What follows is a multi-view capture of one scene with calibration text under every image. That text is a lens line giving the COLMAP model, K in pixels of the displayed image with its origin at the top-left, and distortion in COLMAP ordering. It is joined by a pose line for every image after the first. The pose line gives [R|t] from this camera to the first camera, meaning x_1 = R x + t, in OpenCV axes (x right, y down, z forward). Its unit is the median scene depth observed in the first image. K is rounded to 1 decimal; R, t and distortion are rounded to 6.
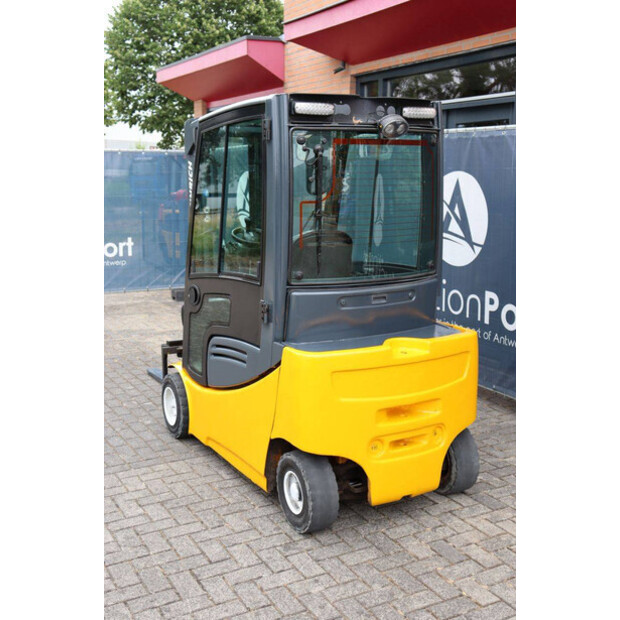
lens RADIAL K [[770.8, 0, 309.1], [0, 770.8, 308.0], [0, 0, 1]] dist [0.018007, 0.000000]
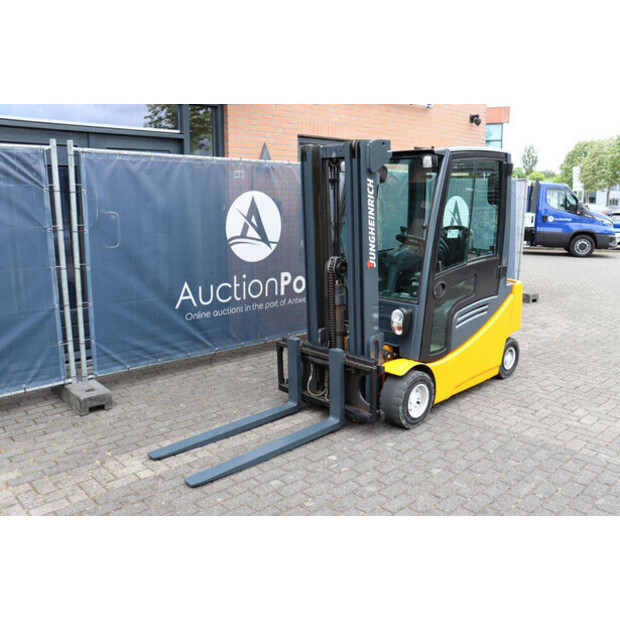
lens RADIAL K [[564.3, 0, 315.3], [0, 564.3, 304.8], [0, 0, 1]] dist [-0.097812, 0.000000]
pose [[-0.258174, -0.183340, 0.948542, -1.163944], [0.166299, 0.958739, 0.230574, -0.286057], [-0.951678, 0.217270, -0.217032, 1.694739]]
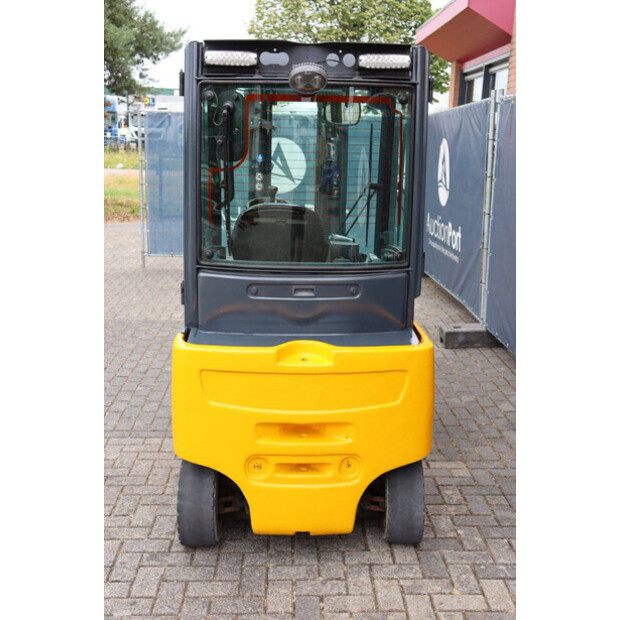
lens RADIAL K [[770.8, 0, 313.6], [0, 770.8, 307.0], [0, 0, 1]] dist [0.018007, 0.000000]
pose [[0.891273, 0.115473, -0.438519, 0.464207], [-0.098838, 0.993253, 0.060664, -0.046006], [0.442565, -0.010725, 0.896672, 0.265962]]
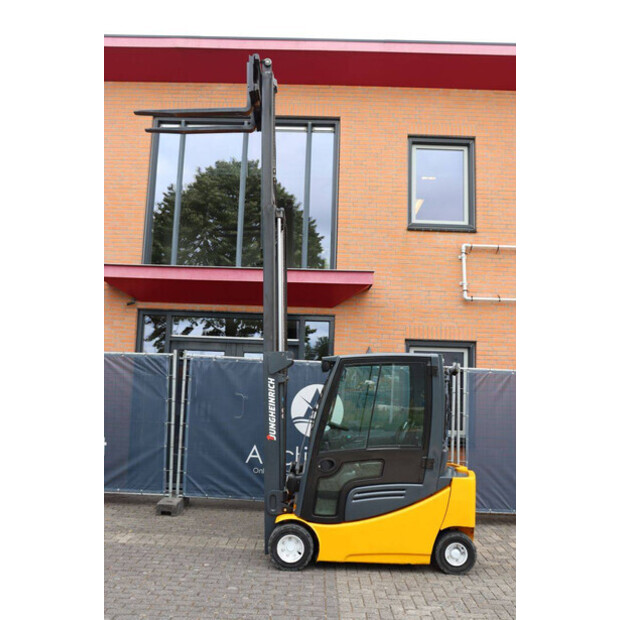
lens RADIAL K [[599.6, 0, 306.0], [0, 599.6, 313.5], [0, 0, 1]] dist [-0.053118, 0.000000]
pose [[0.500119, 0.107614, 0.859244, -1.521941], [0.116675, 0.974827, -0.190000, -0.111590], [-0.858060, 0.195275, 0.474974, 0.485685]]
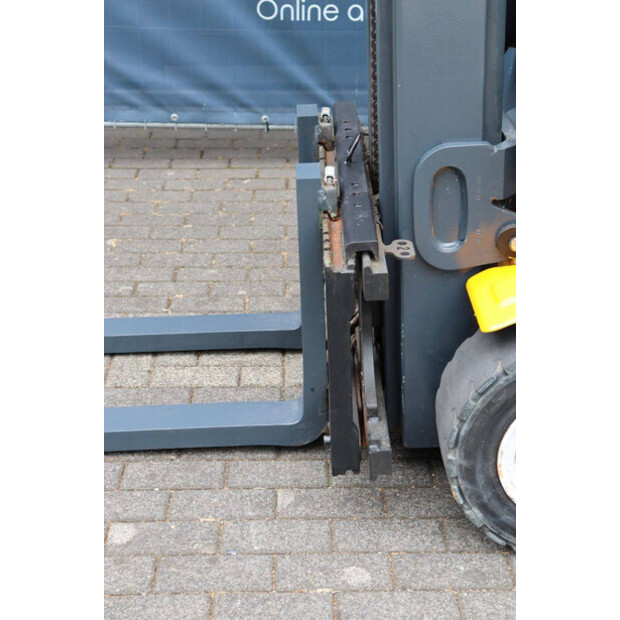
lens RADIAL K [[1149.0, 0, 311.2], [0, 1149.0, 310.2], [0, 0, 1]] dist [0.235839, 0.000000]
pose [[0.472283, -0.366514, 0.801633, -0.684148], [0.154766, 0.929804, 0.333935, -0.086102], [-0.867754, -0.033646, 0.495855, 1.162211]]
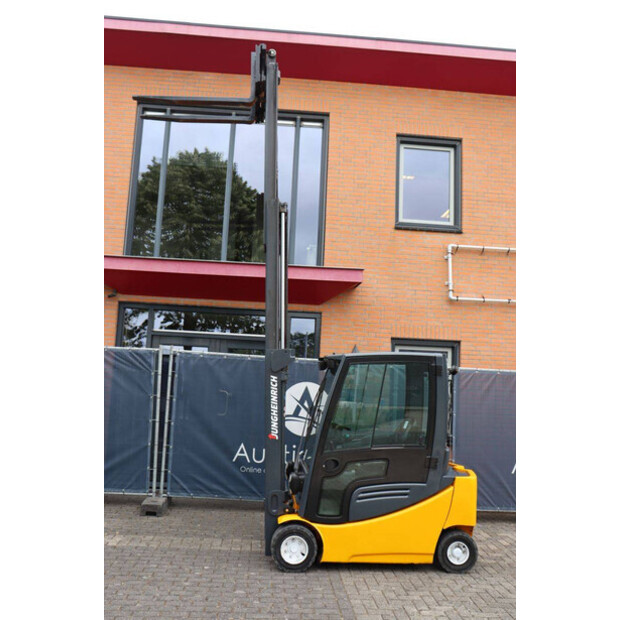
lens RADIAL K [[599.6, 0, 305.4], [0, 599.6, 310.0], [0, 0, 1]] dist [-0.053118, 0.000000]
pose [[0.421737, 0.115739, 0.899301, -1.568591], [0.112129, 0.977549, -0.178394, -0.137168], [-0.899758, 0.176073, 0.399291, 0.625226]]
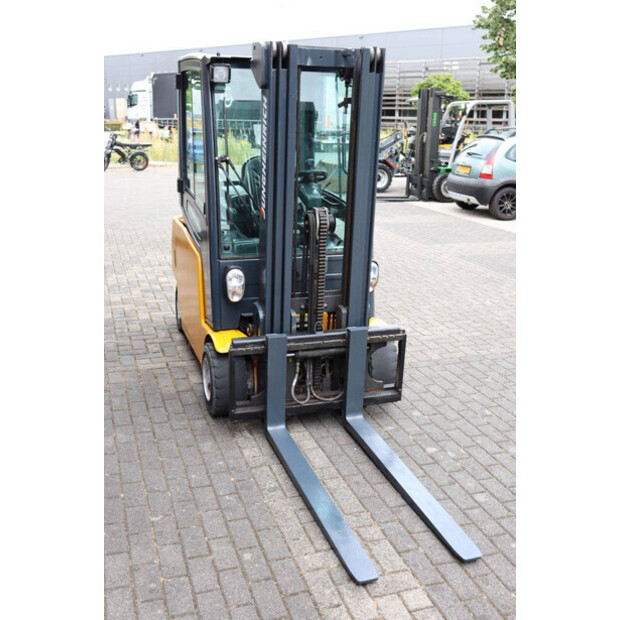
lens RADIAL K [[659.6, 0, 313.2], [0, 659.6, 307.1], [0, 0, 1]] dist [-0.030134, 0.000000]
pose [[-0.984987, -0.076452, 0.154779, -0.280584], [-0.000582, 0.898055, 0.439882, -0.397865], [-0.172630, 0.433188, -0.884617, 2.274354]]
